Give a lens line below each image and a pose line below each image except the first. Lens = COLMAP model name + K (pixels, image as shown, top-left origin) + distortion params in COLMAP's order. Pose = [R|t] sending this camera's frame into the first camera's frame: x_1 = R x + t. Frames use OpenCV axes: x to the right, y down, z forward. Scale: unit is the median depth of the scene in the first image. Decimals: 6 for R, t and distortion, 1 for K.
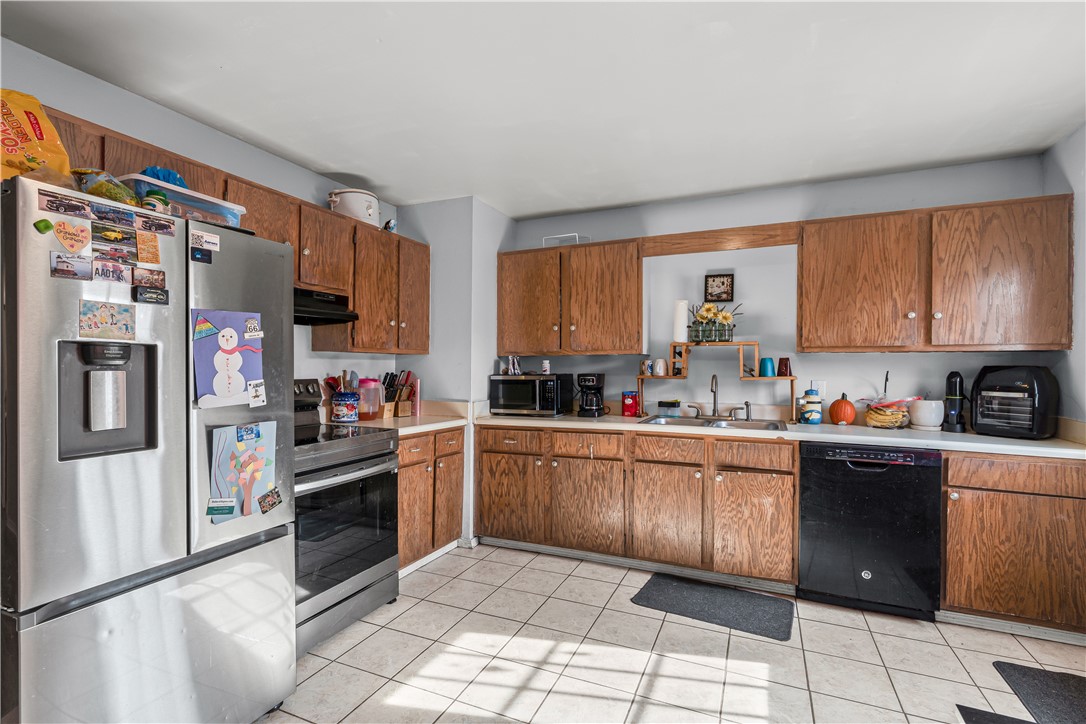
lens RADIAL K [[495.1, 0, 546.4], [0, 495.1, 371.6], [0, 0, 1]] dist [-0.000449, 0.000315]
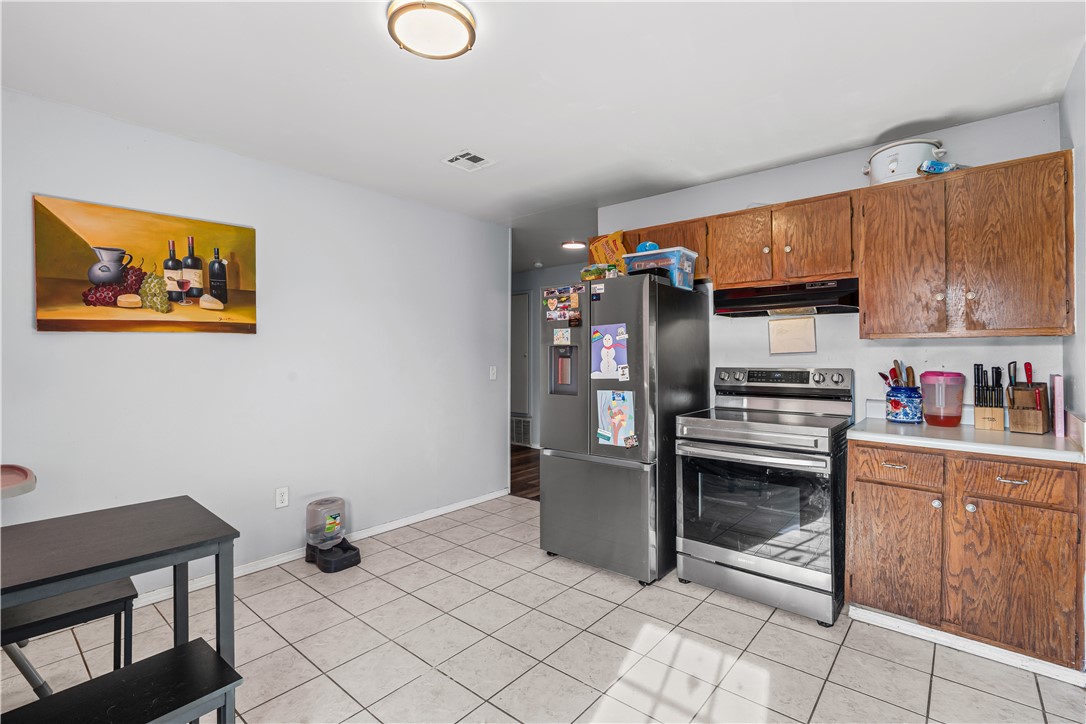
lens RADIAL K [[495.1, 0, 545.3], [0, 495.1, 353.2], [0, 0, 1]] dist [-0.000449, 0.000315]
pose [[-0.268762, -0.005220, -0.963193, 1.056705], [-0.006702, 0.999971, -0.003550, -0.012779], [0.963183, 0.005501, -0.268789, 1.198737]]
